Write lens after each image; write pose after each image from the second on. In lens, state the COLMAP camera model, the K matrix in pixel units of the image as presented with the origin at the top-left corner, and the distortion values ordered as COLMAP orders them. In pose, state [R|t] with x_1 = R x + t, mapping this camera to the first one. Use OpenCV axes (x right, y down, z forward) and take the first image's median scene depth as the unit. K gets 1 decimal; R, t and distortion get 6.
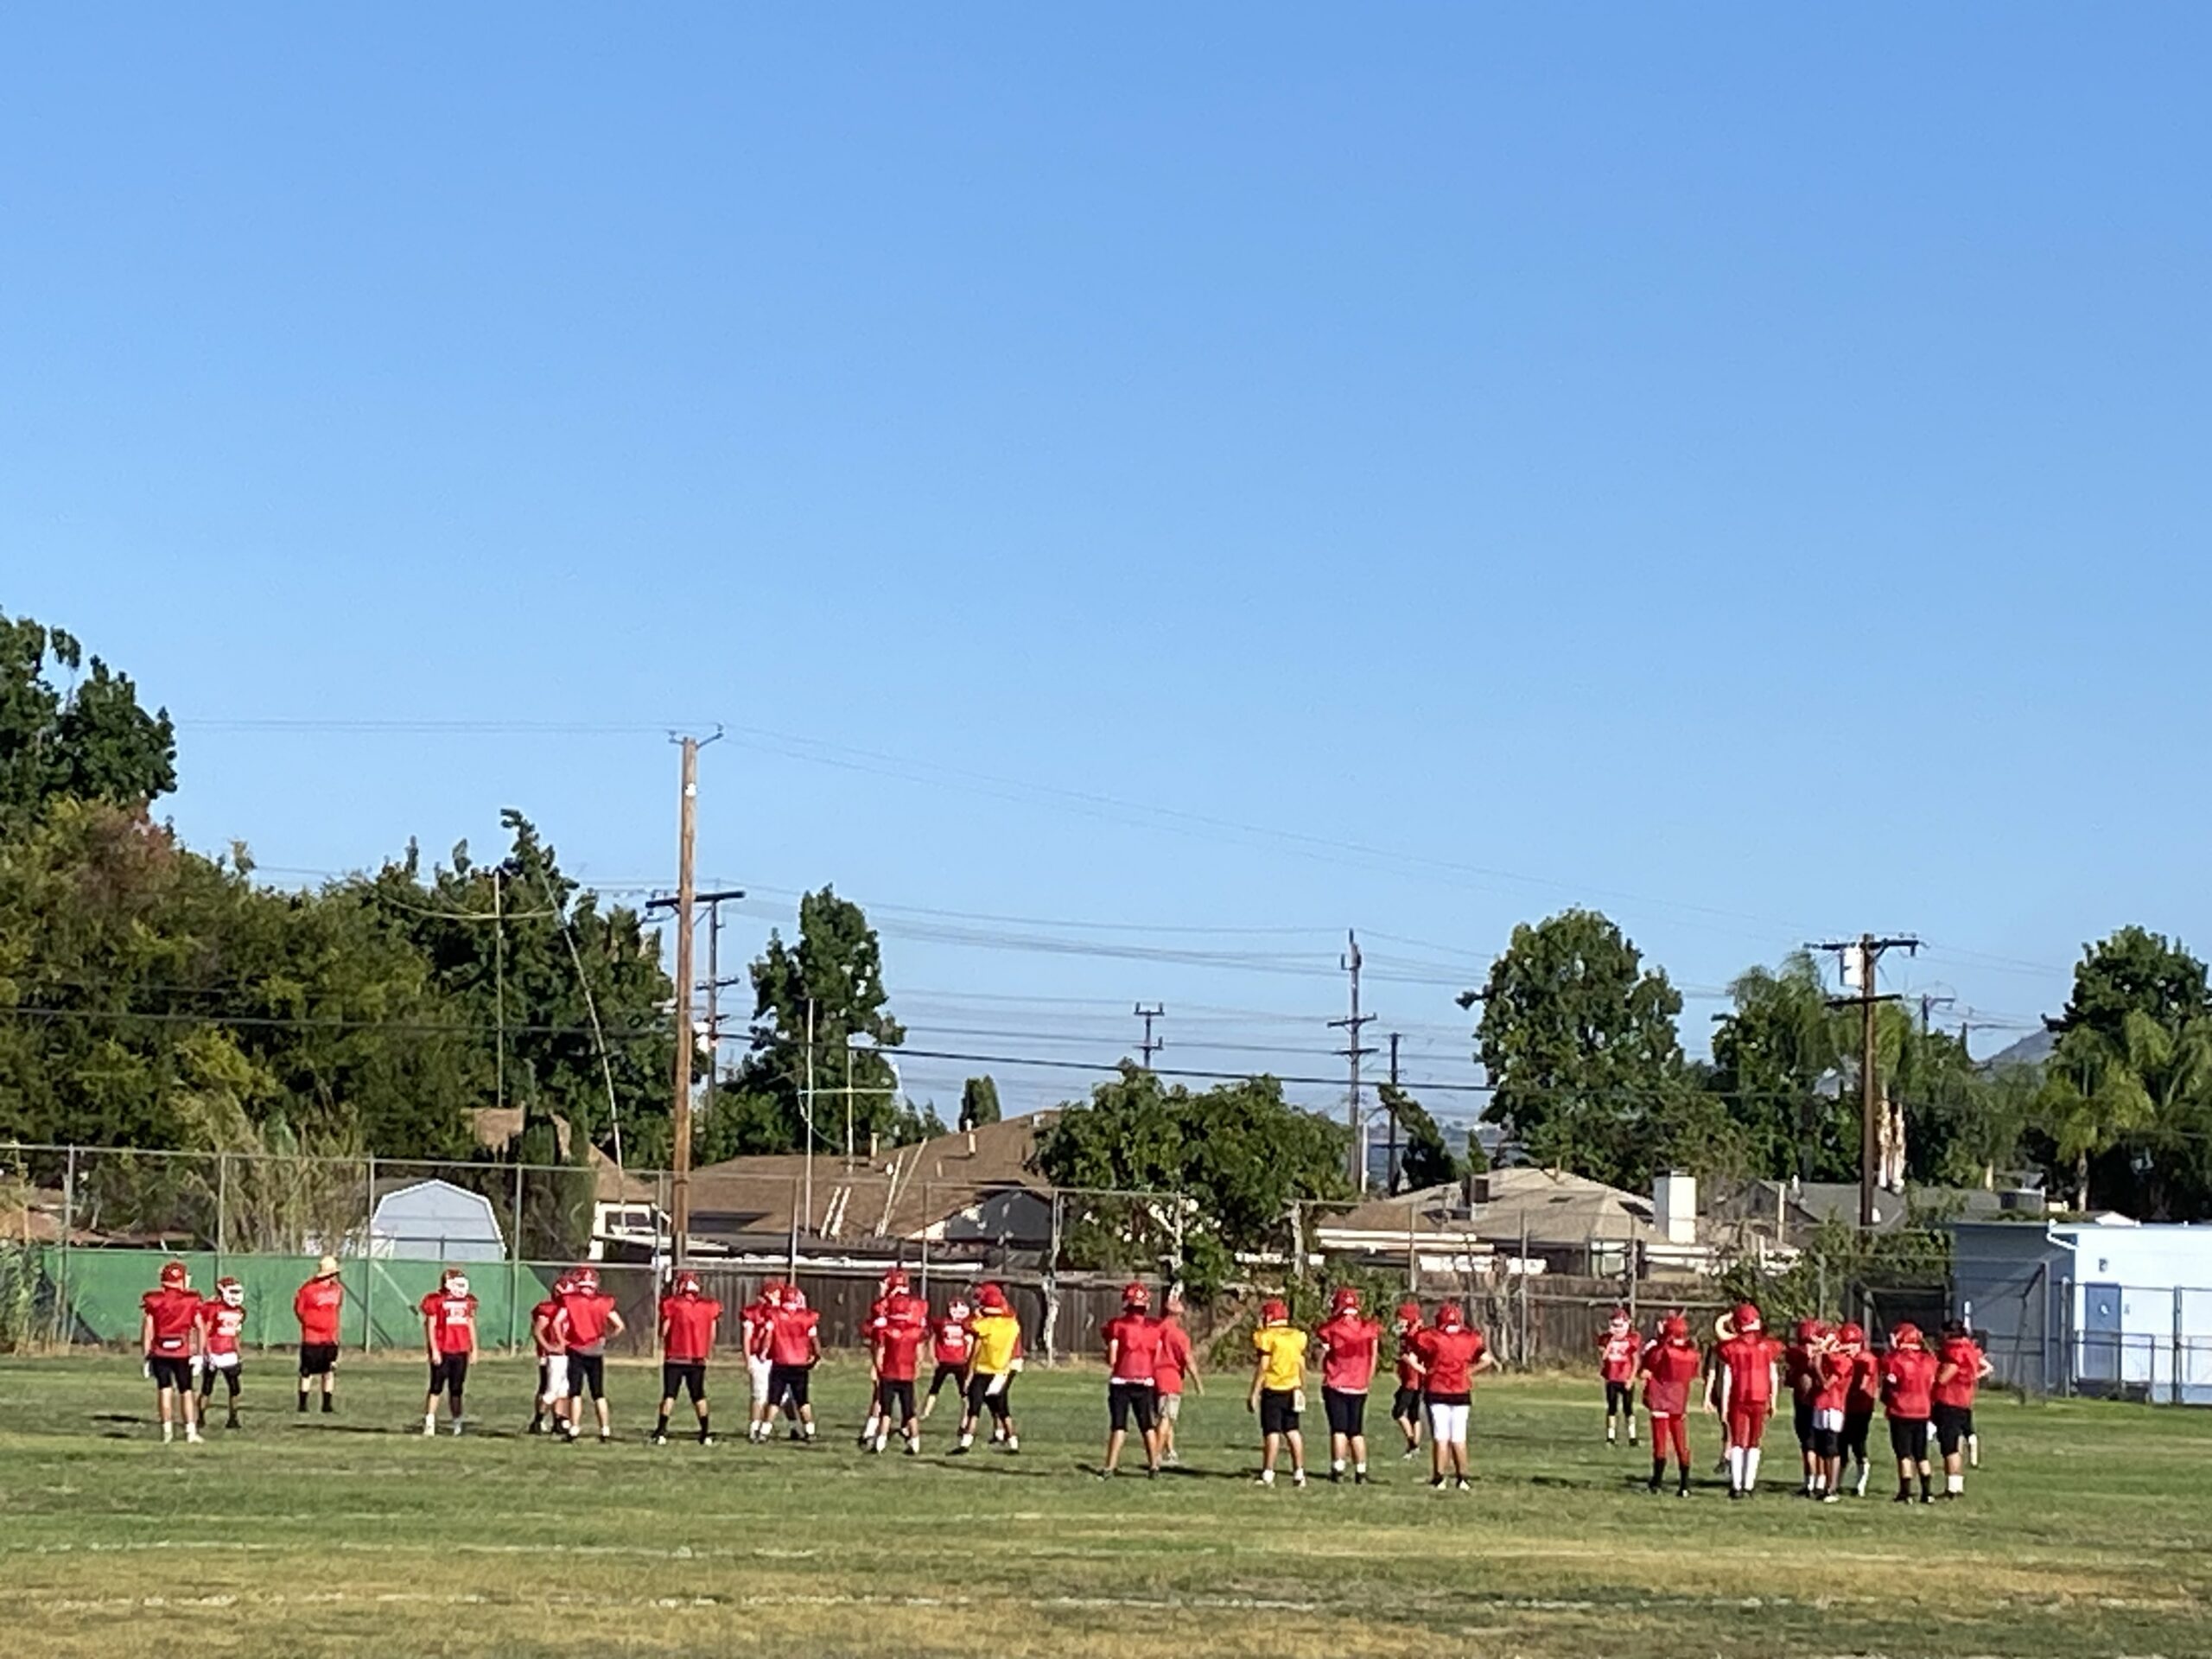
lens RADIAL K [[6180.5, 0, 1118.6], [0, 6180.5, 828.4], [0, 0, 1]] dist [0.155714, 0.000000]
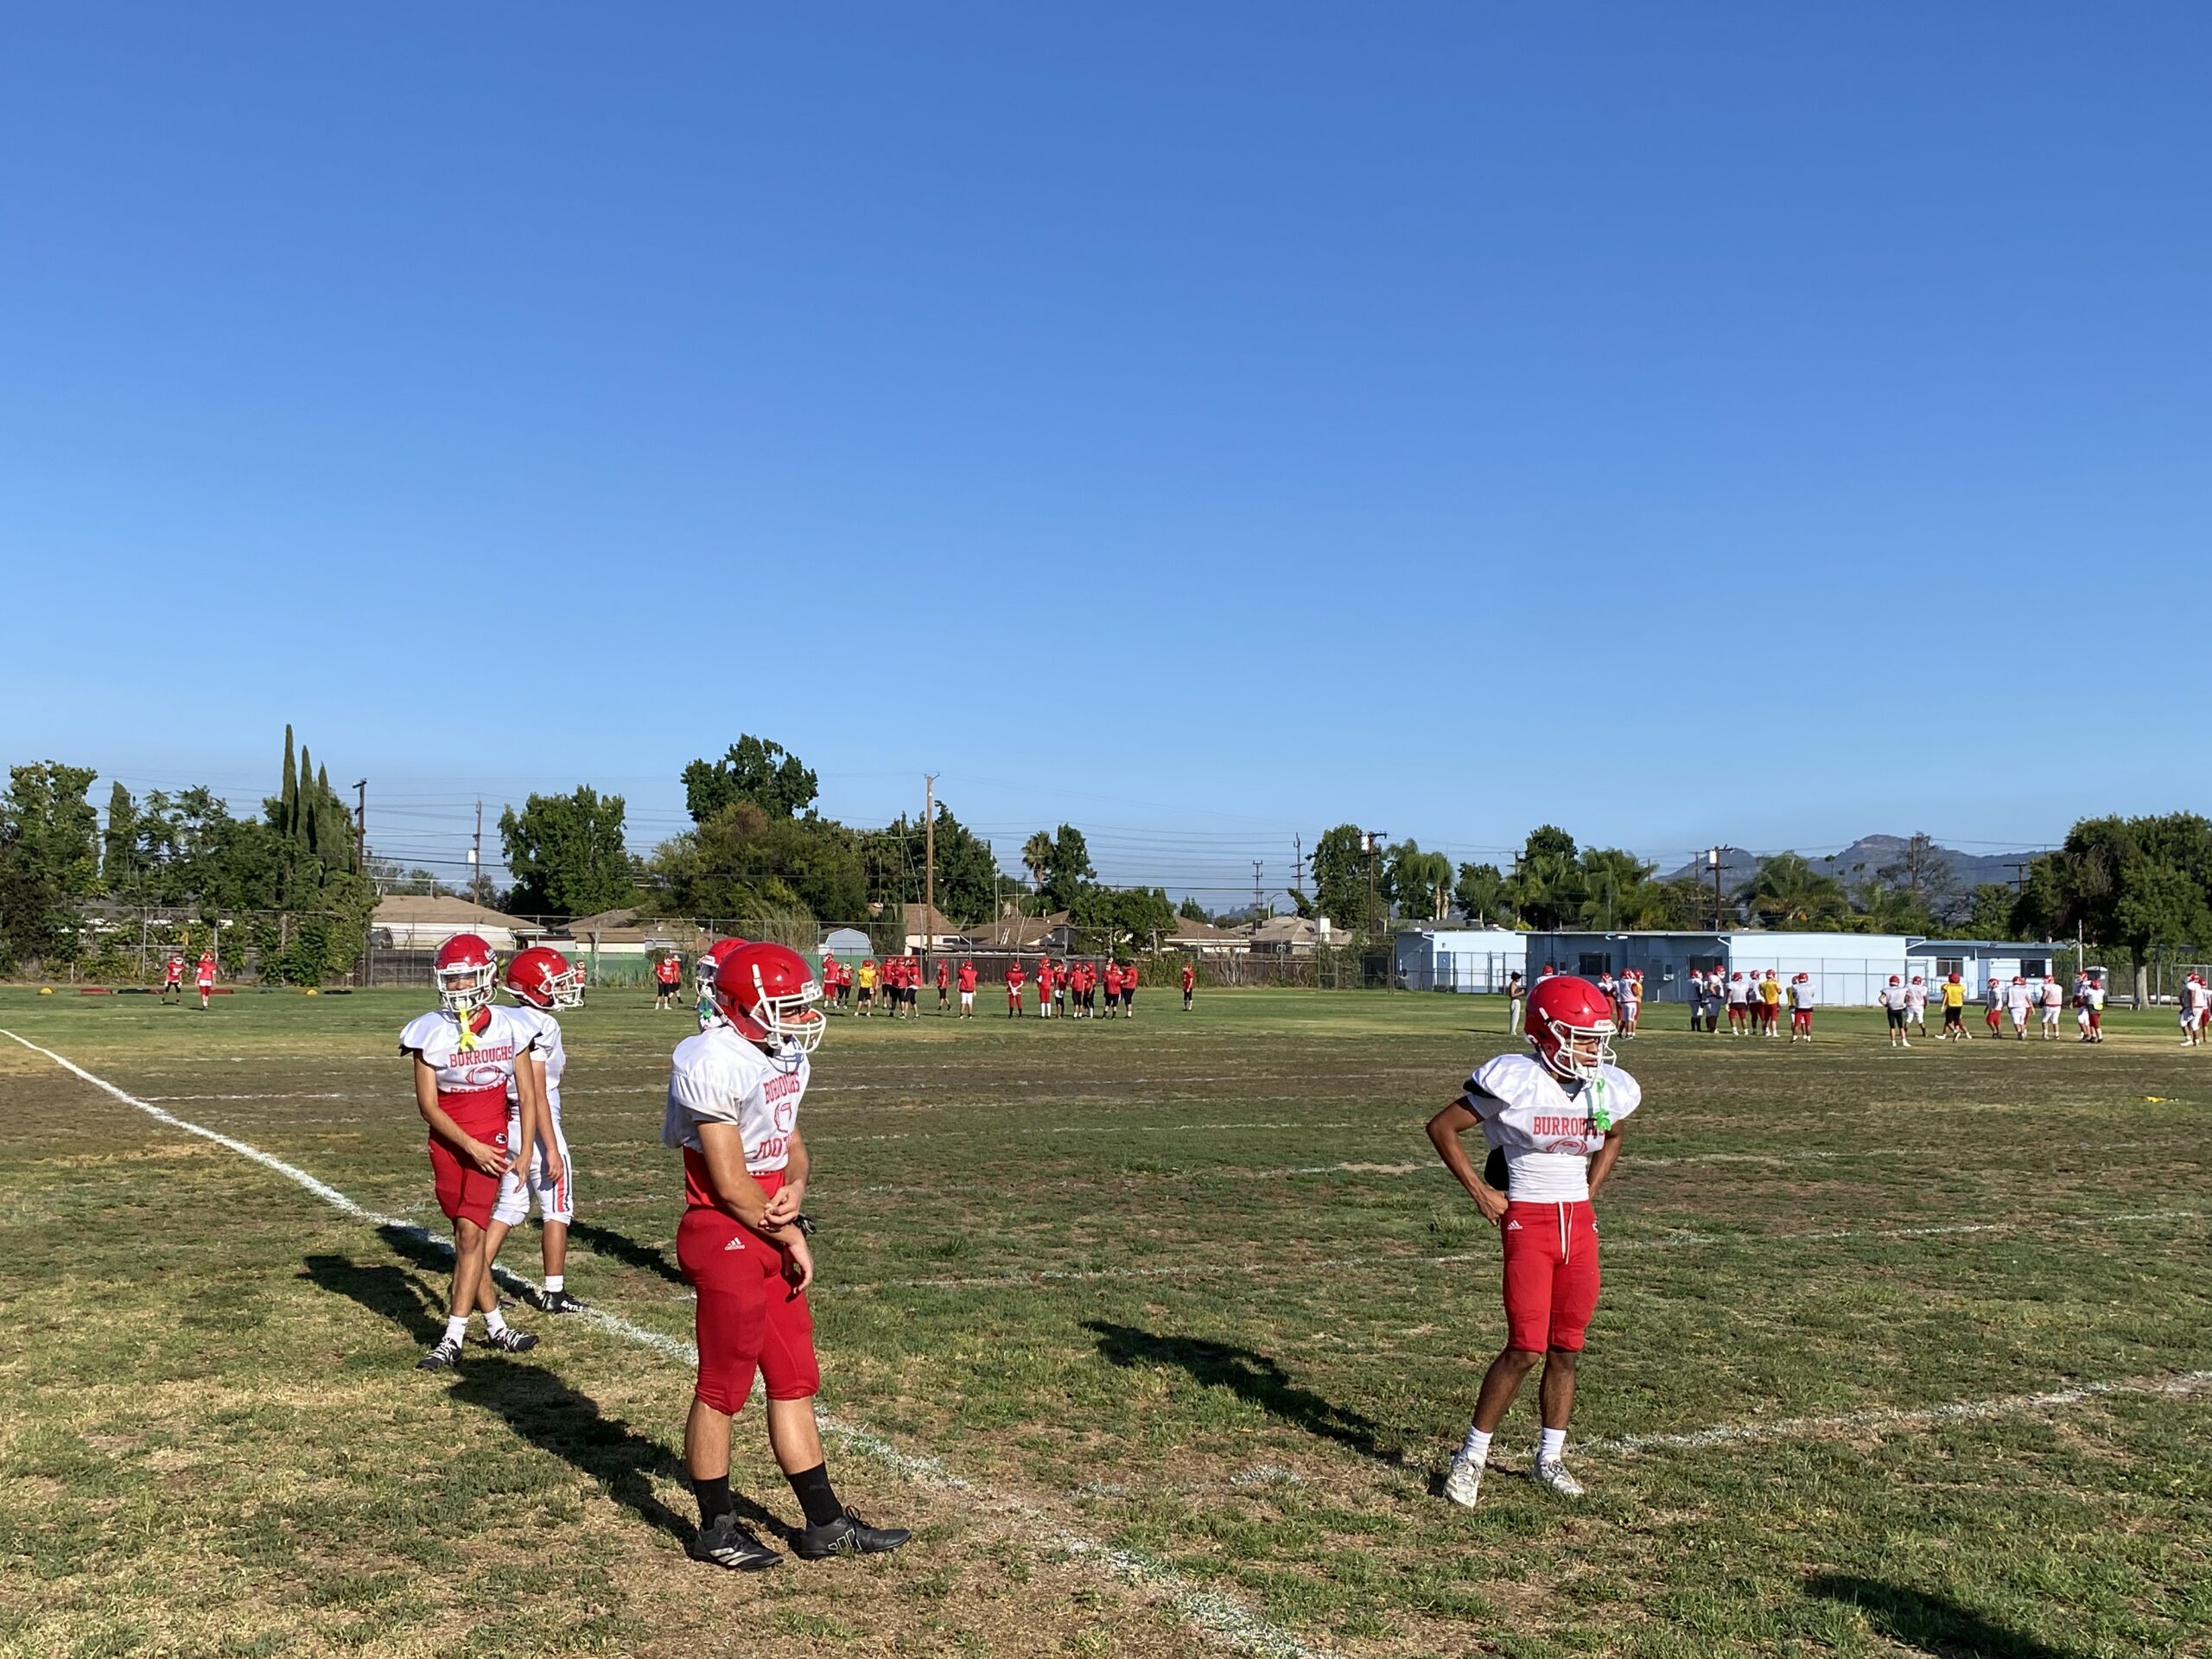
lens RADIAL K [[2313.0, 0, 1135.6], [0, 2313.0, 839.6], [0, 0, 1]] dist [0.057743, 0.000000]
pose [[0.995283, -0.025869, -0.093497, 0.121067], [0.027597, 0.999471, 0.017236, -0.000742], [0.093002, -0.019735, 0.995470, -0.079571]]
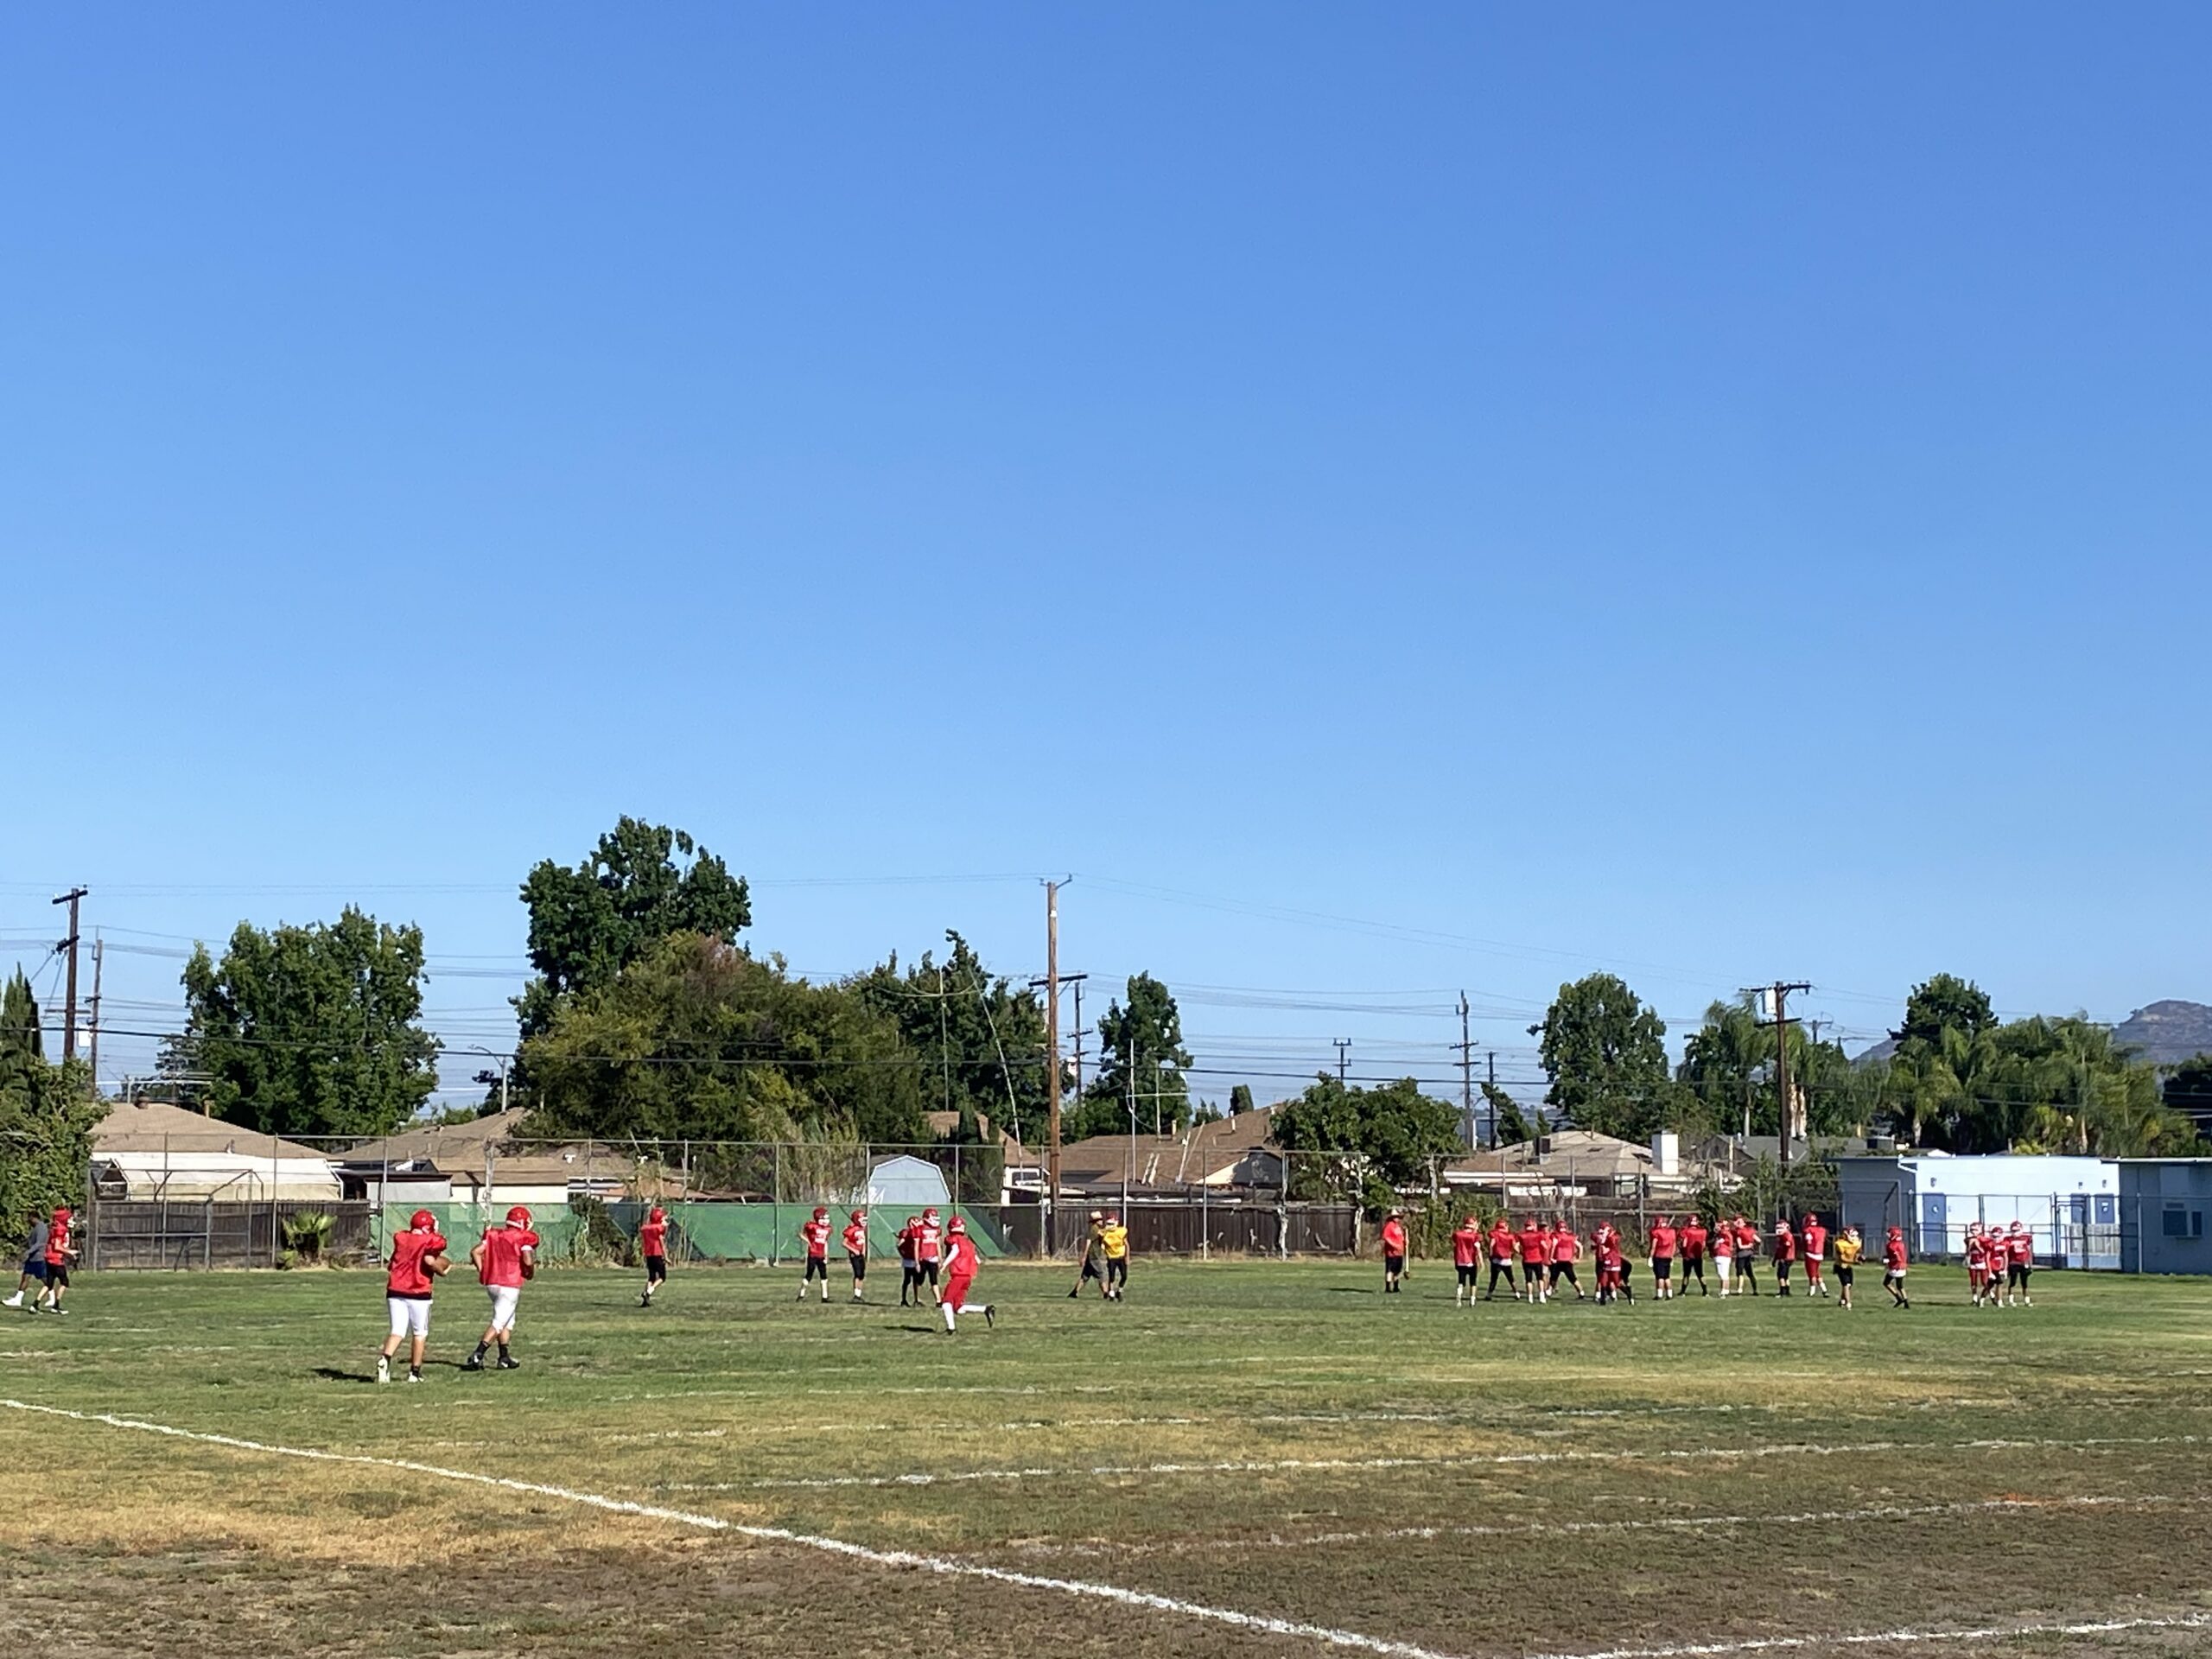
lens RADIAL K [[3663.5, 0, 1120.4], [0, 3663.5, 816.9], [0, 0, 1]] dist [0.148713, 0.000000]
pose [[0.998009, -0.032066, -0.054316, 0.002240], [0.030235, 0.998957, -0.034204, 0.001771], [0.055356, 0.032494, 0.997938, 0.024429]]
